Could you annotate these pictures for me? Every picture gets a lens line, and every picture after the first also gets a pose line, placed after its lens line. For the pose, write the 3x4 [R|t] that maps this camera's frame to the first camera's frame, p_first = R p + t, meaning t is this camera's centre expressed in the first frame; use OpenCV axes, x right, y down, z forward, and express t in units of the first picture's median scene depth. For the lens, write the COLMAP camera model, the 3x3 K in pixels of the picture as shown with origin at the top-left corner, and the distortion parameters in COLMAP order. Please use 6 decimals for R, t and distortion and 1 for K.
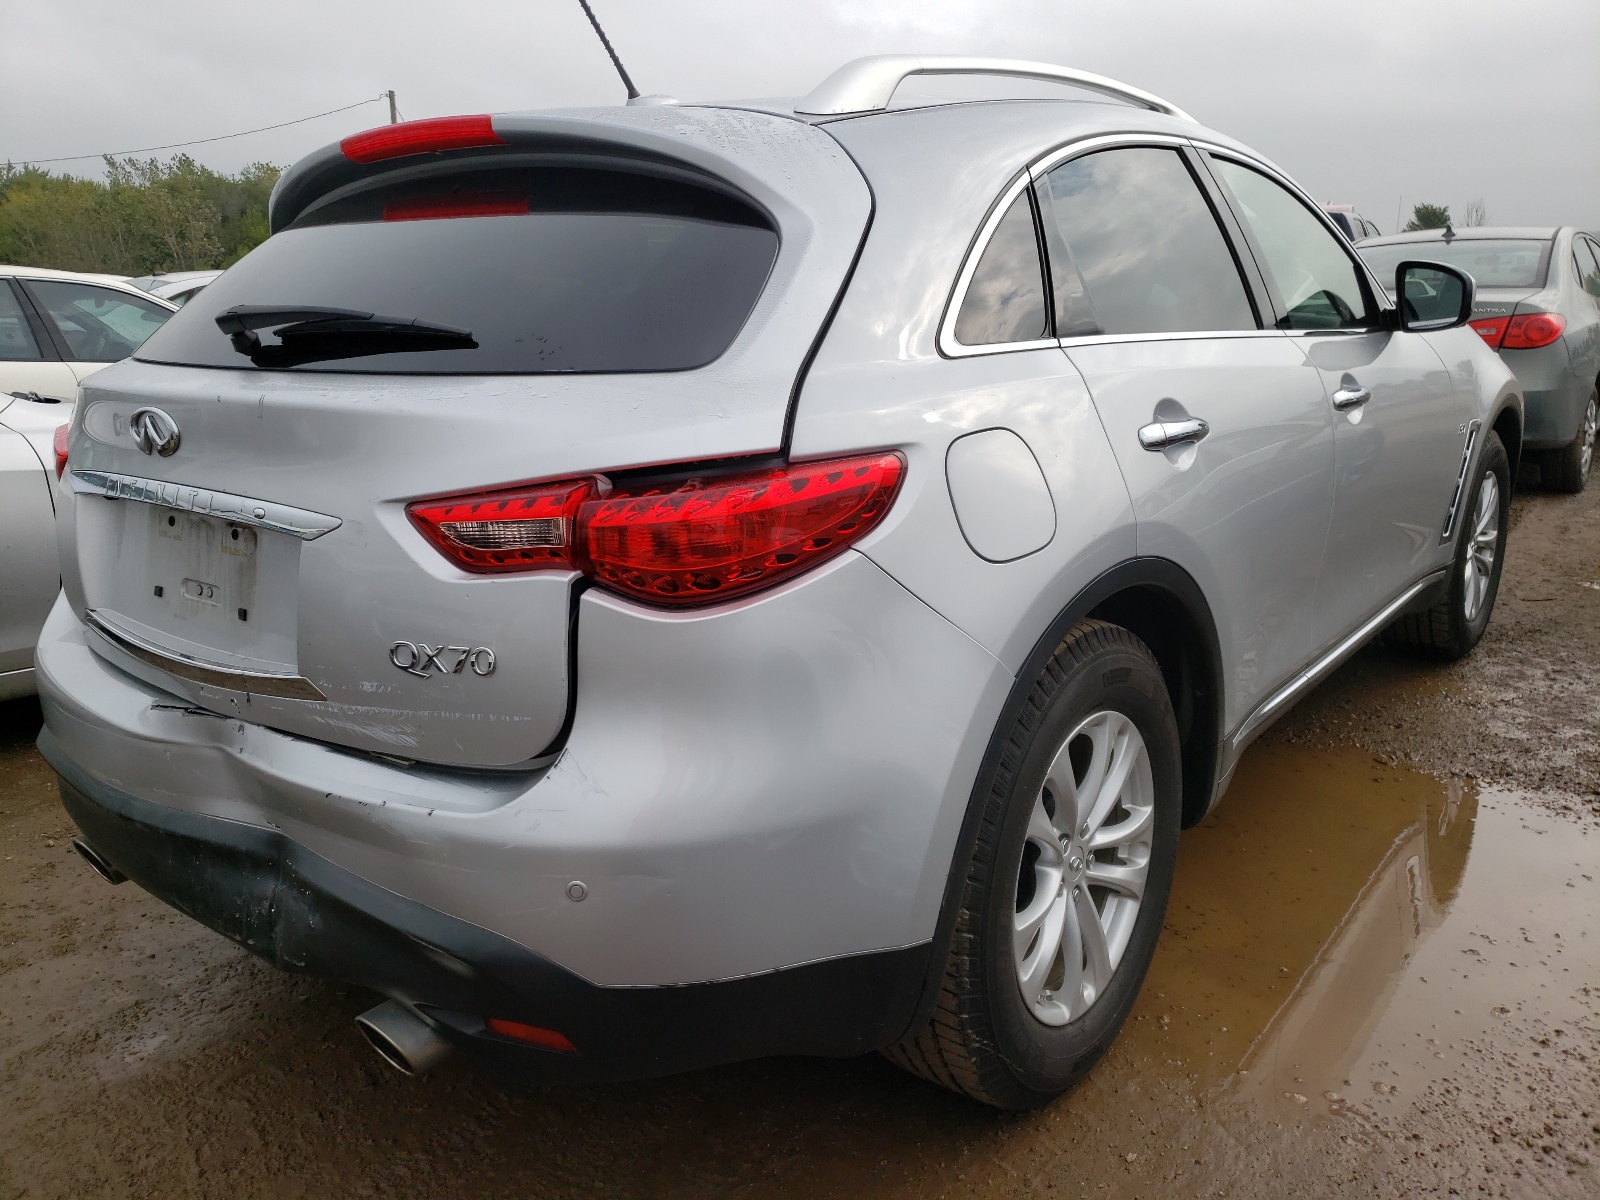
lens RADIAL K [[1209.8, 0, 795.8], [0, 1209.8, 623.9], [0, 0, 1]] dist [0.044121, 0.000820]
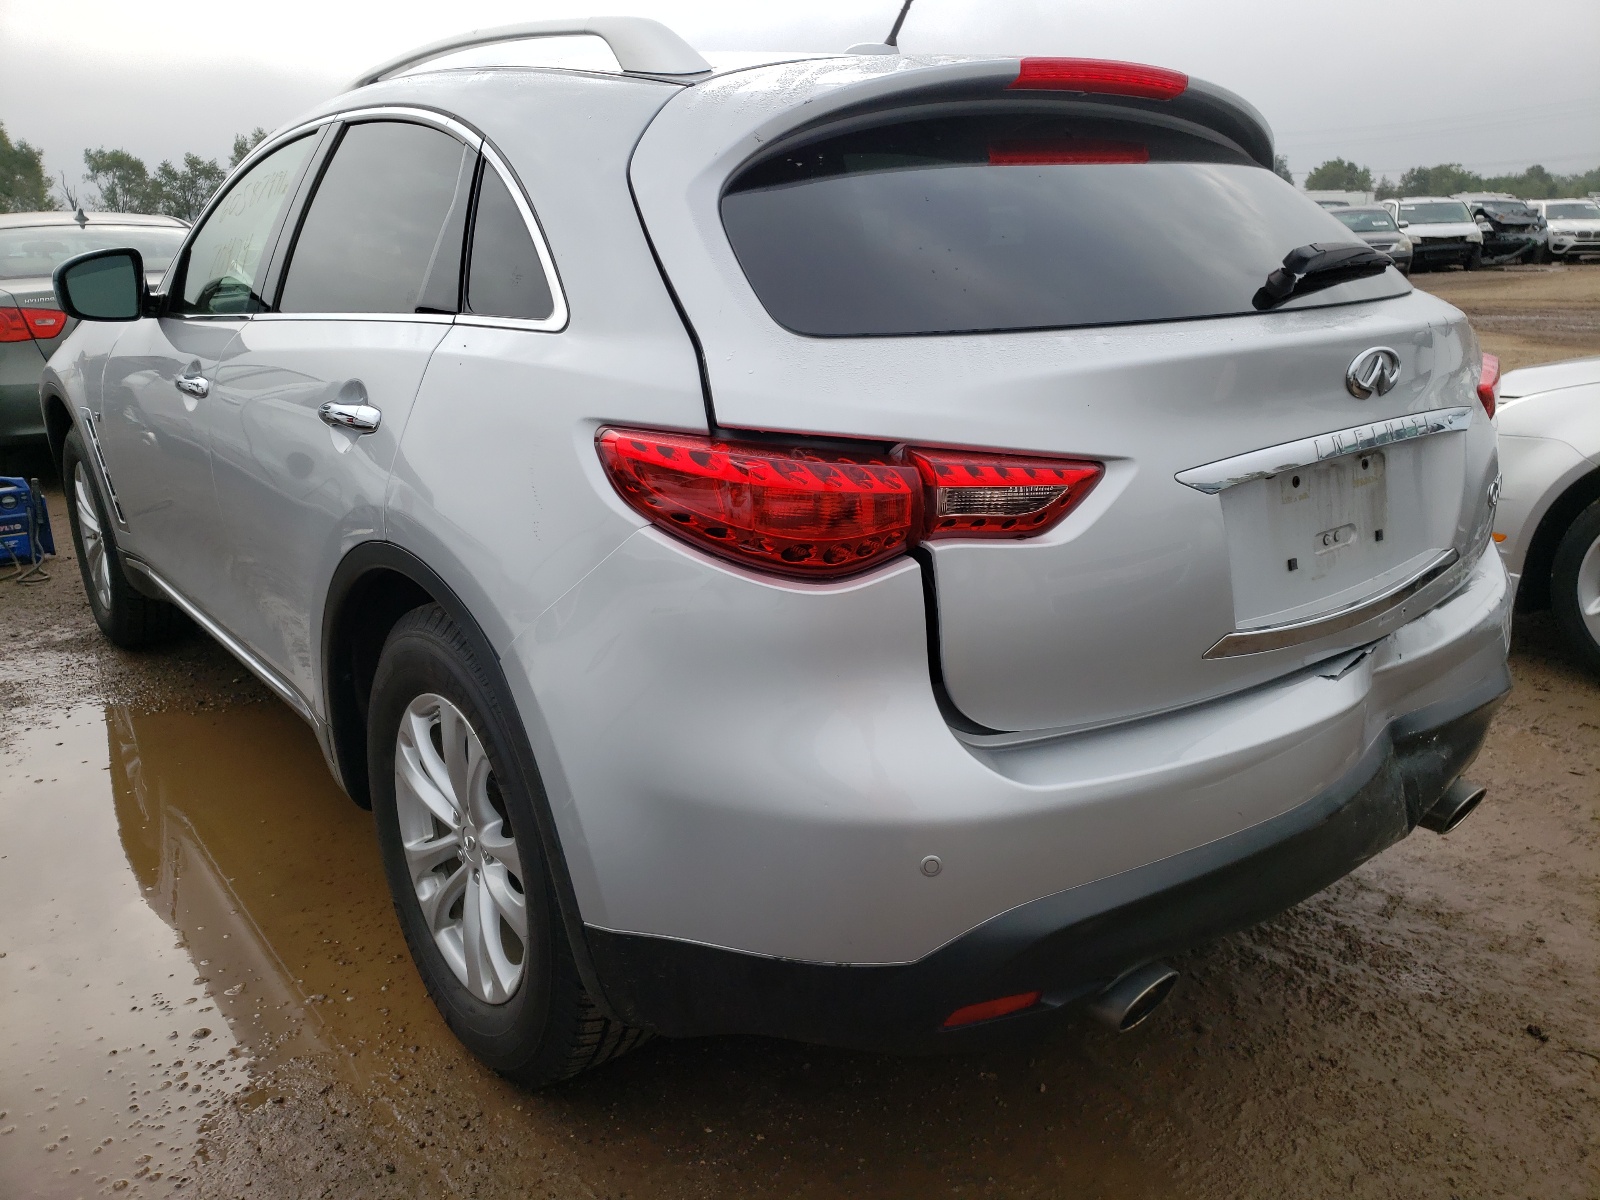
lens RADIAL K [[1132.9, 0, 800.0], [0, 1132.9, 600.0], [0, 0, 1]] dist [0.097384, -0.000073]
pose [[0.204423, -0.263603, 0.942722, -1.514177], [0.270909, 0.940678, 0.204287, -0.295449], [-0.940649, 0.213631, 0.263708, 1.215454]]
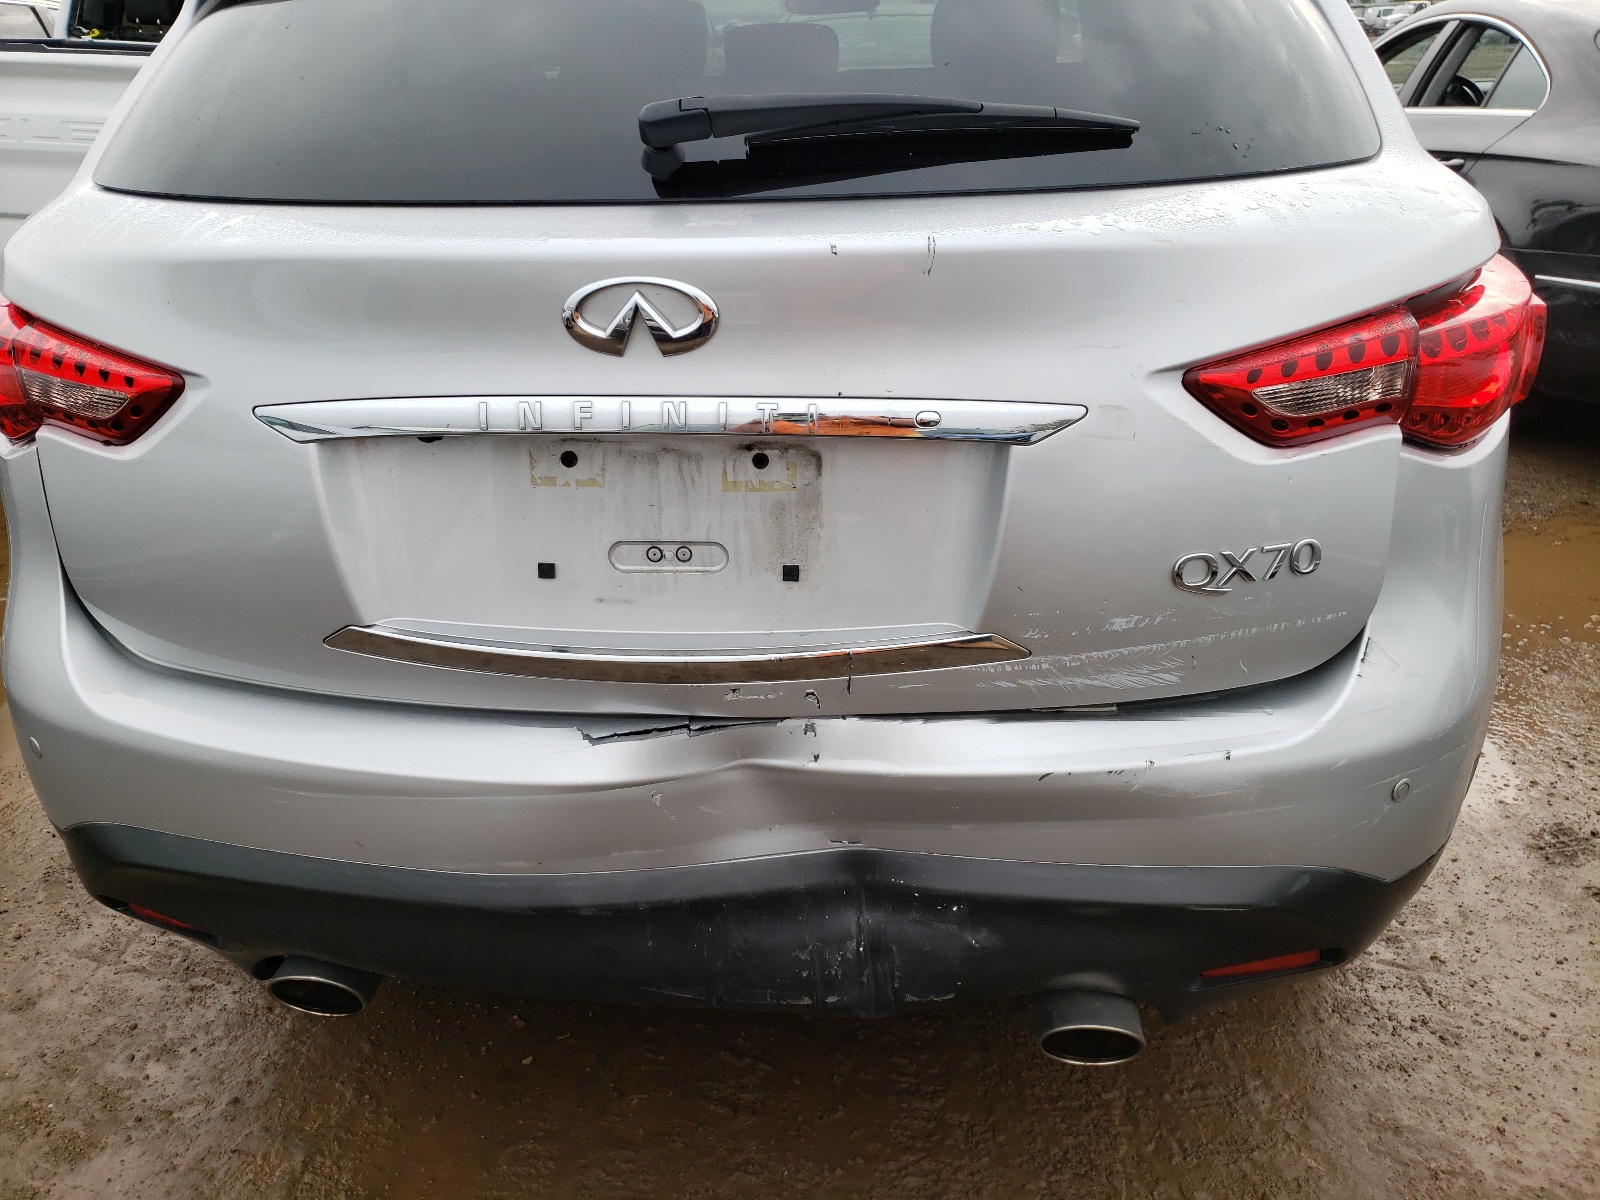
lens RADIAL K [[1132.9, 0, 800.0], [0, 1132.9, 600.0], [0, 0, 1]] dist [0.097384, -0.000073]
pose [[0.837495, -0.227946, 0.496631, -0.771500], [0.154089, 0.970472, 0.185583, -0.111555], [-0.524270, -0.078899, 0.847889, 0.447327]]
